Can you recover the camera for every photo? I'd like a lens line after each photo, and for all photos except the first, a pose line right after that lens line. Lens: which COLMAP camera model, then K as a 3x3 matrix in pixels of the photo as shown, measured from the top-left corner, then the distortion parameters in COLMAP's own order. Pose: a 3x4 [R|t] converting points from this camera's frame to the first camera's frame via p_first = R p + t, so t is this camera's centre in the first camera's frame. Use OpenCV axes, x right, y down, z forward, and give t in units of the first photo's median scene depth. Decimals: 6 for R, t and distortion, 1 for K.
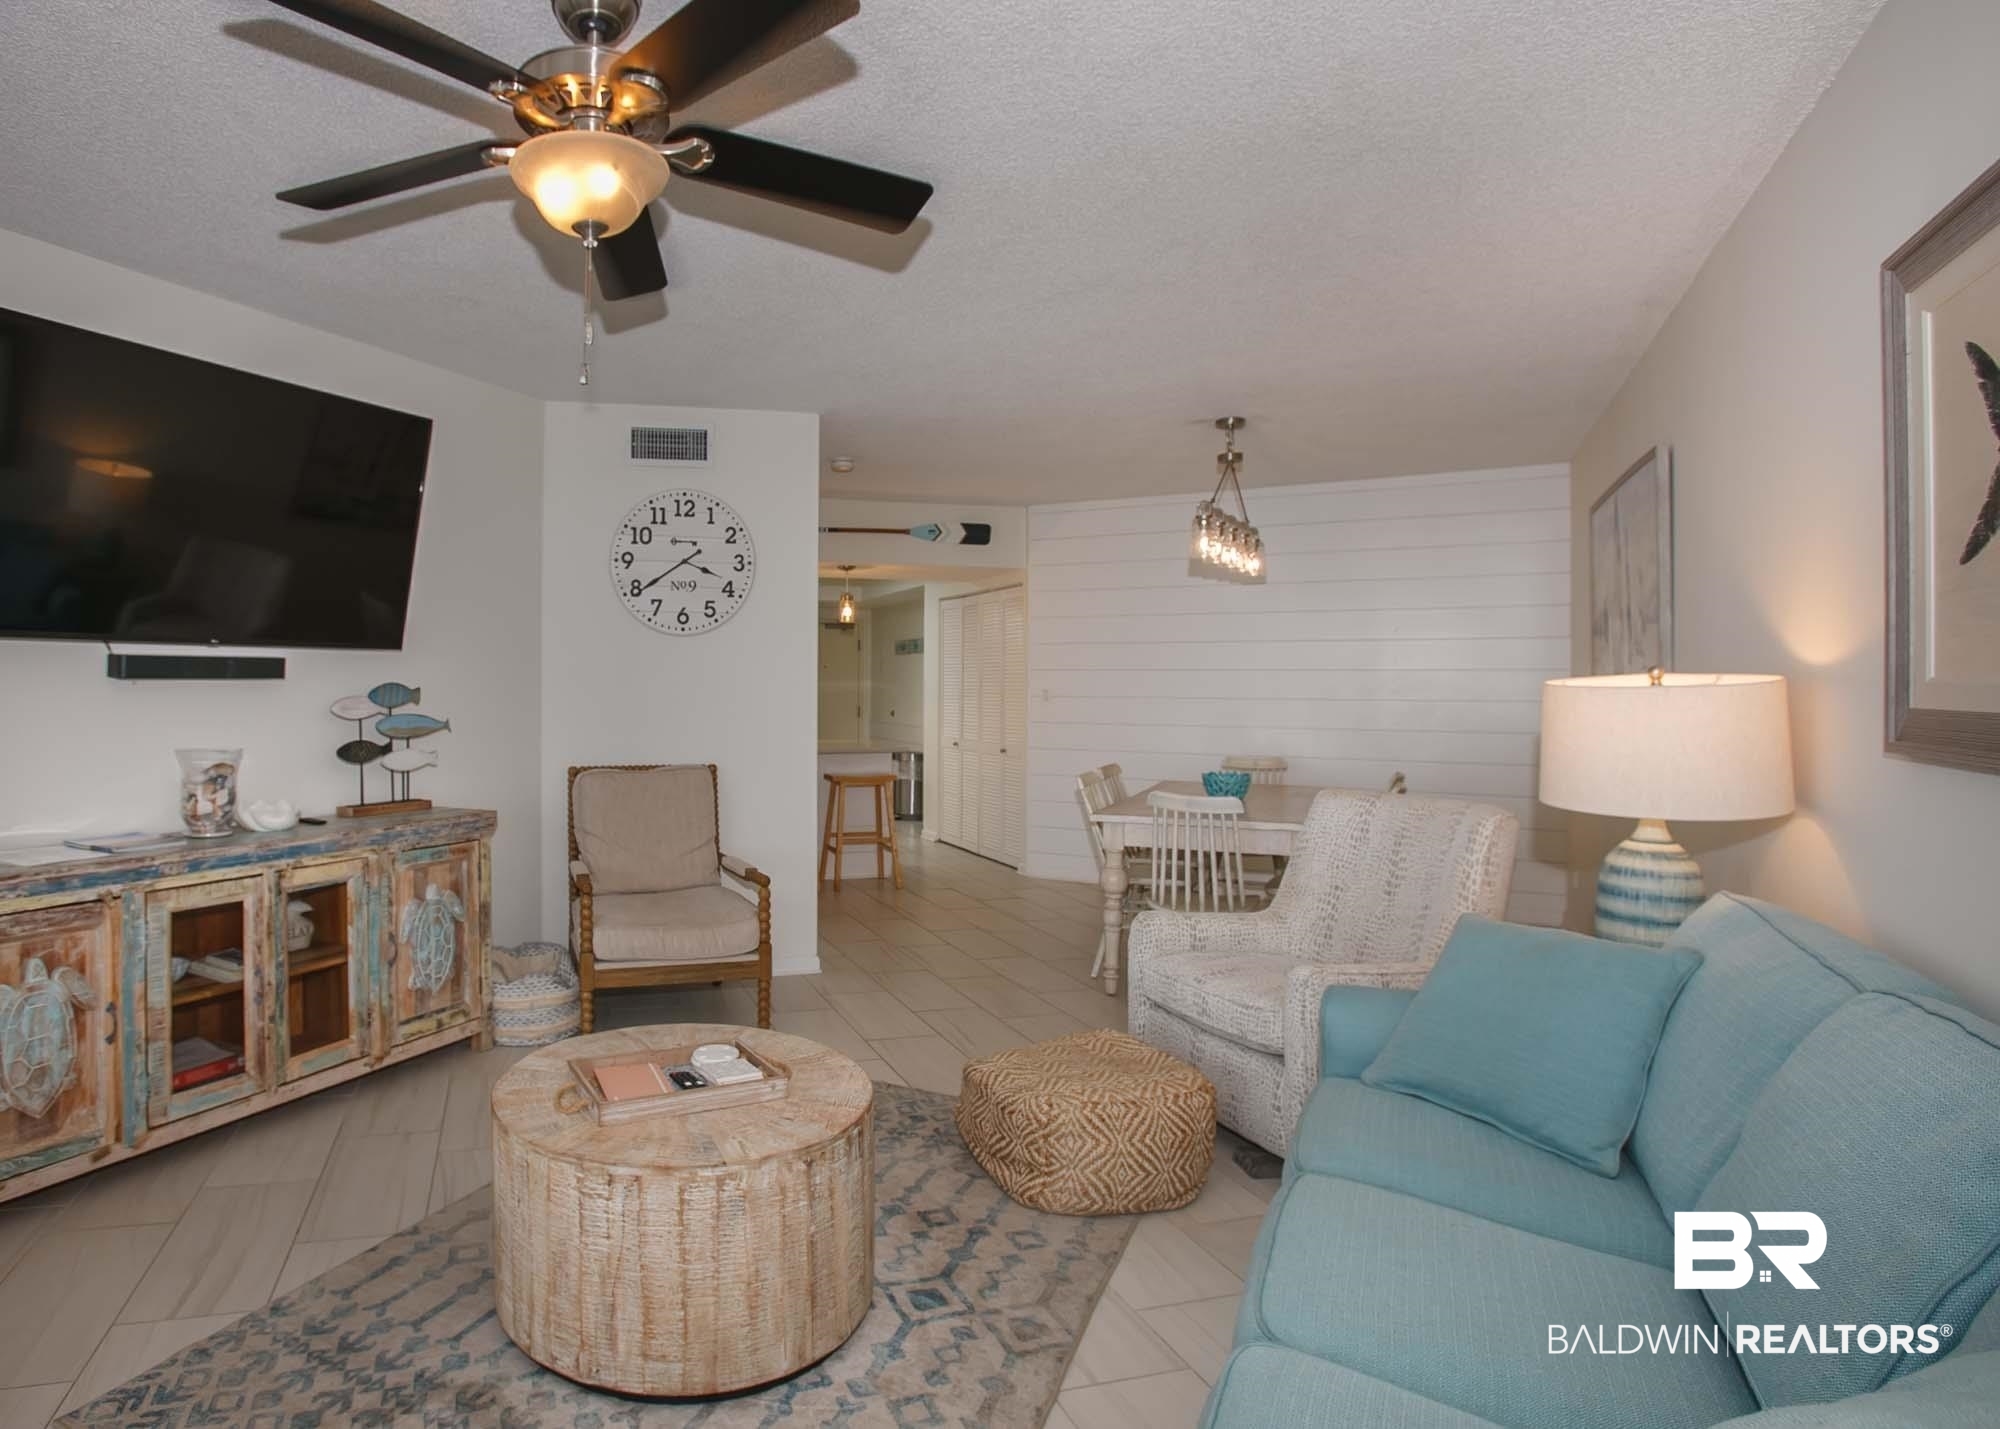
lens RADIAL K [[1224.8, 0, 993.4], [0, 1224.8, 679.6], [0, 0, 1]] dist [-0.089022, 0.064347]
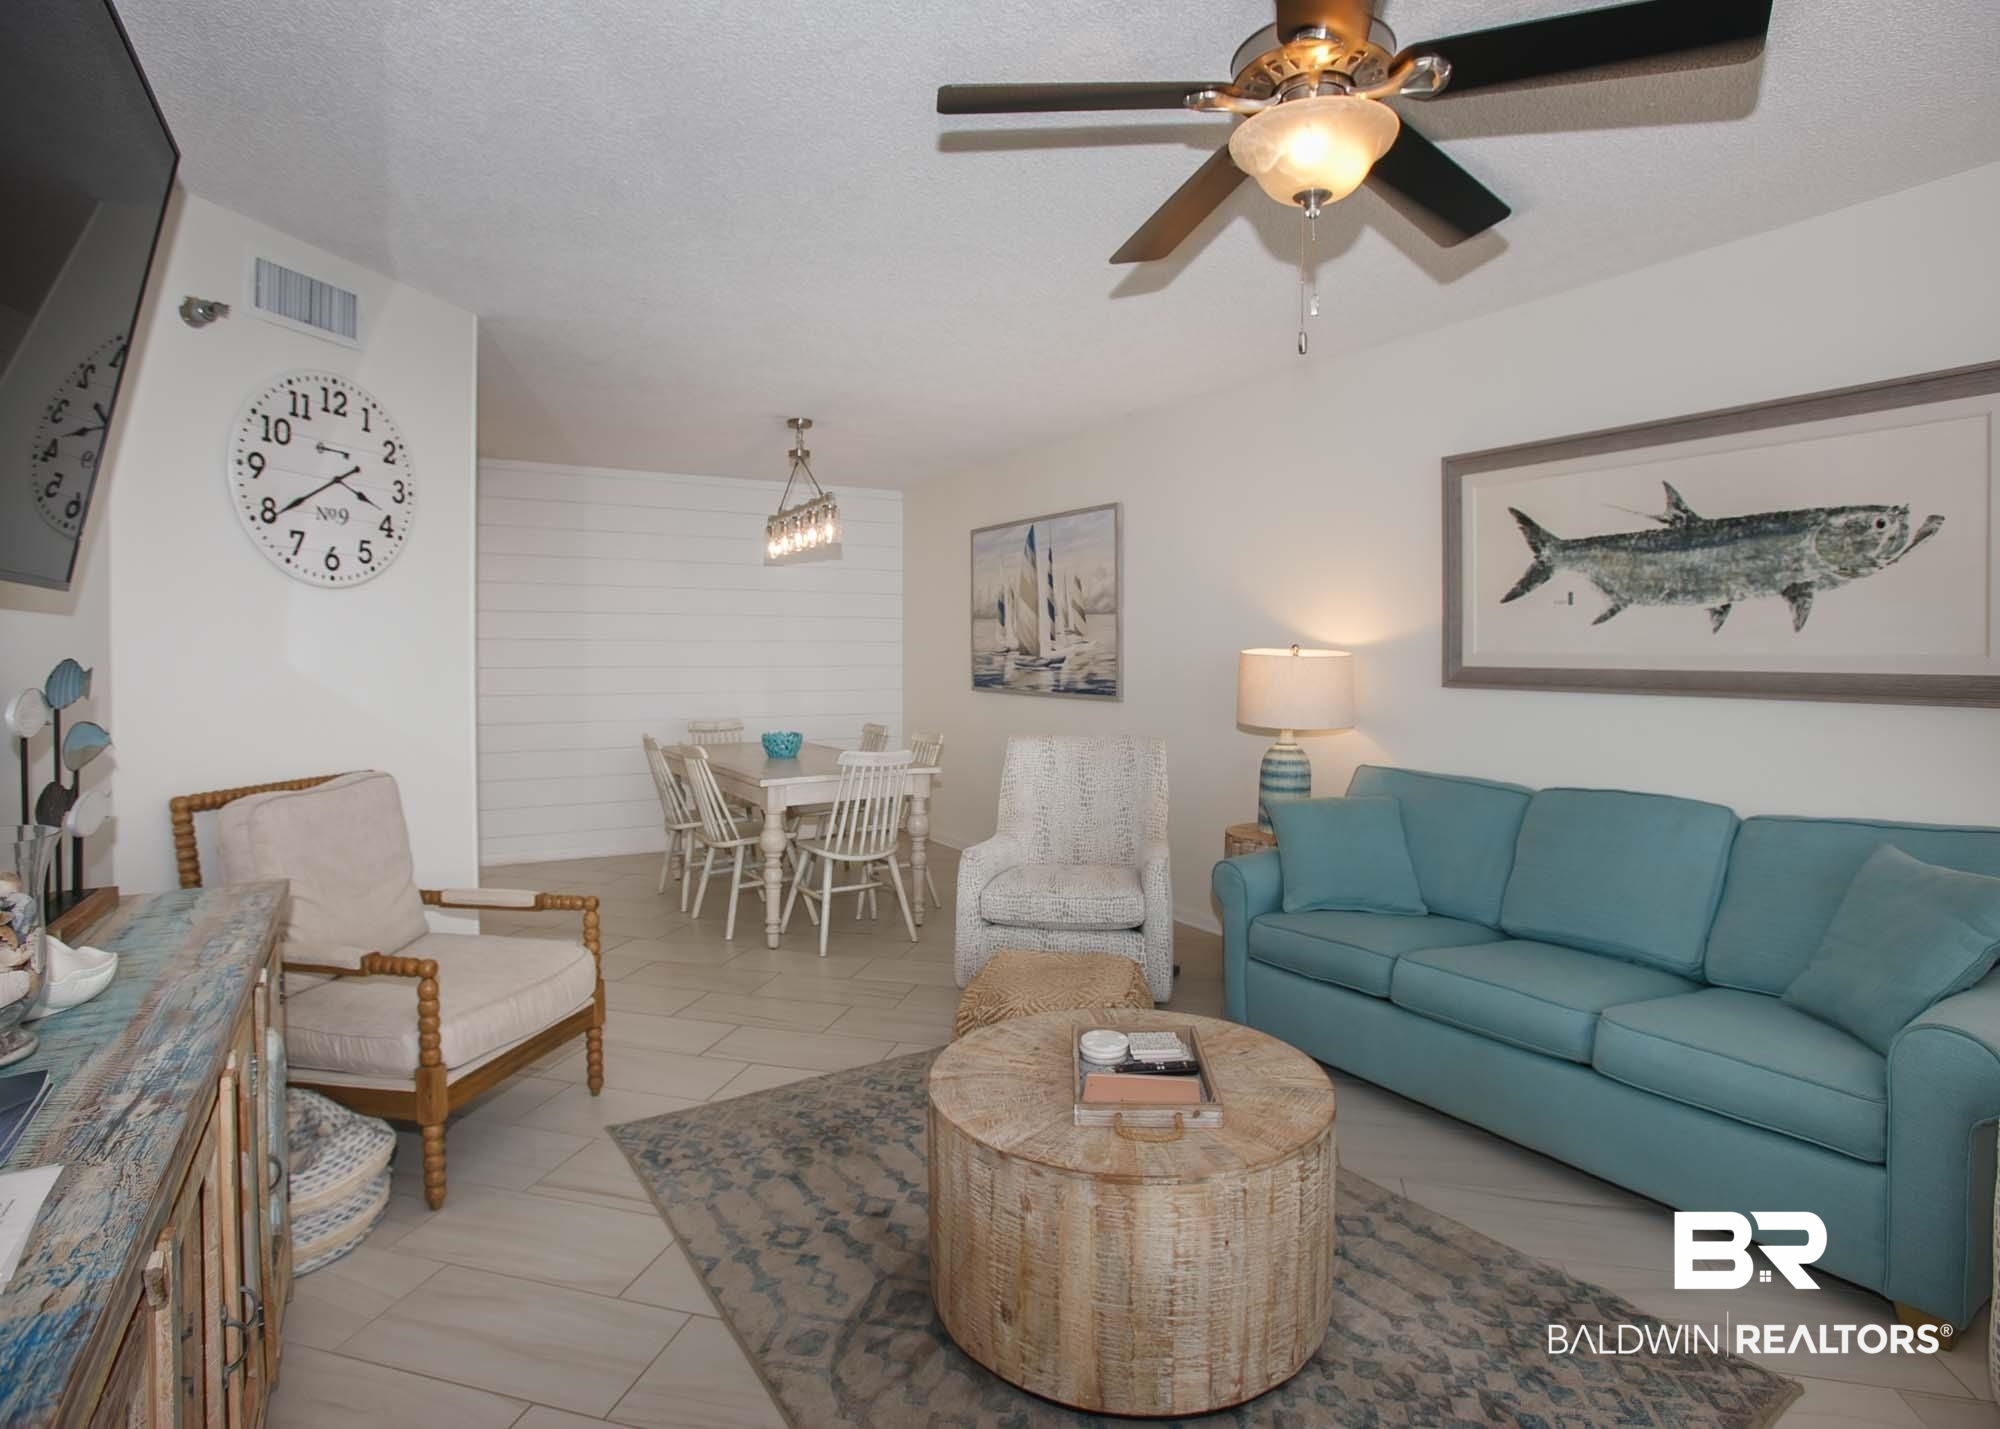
lens RADIAL K [[1034.5, 0, 984.6], [0, 1034.5, 643.6], [0, 0, 1]] dist [-0.066405, 0.027727]
pose [[0.464288, 0.003938, 0.885676, -0.588729], [-0.003057, 0.999991, -0.002843, -0.004138], [-0.885679, -0.001388, 0.464296, 0.412863]]
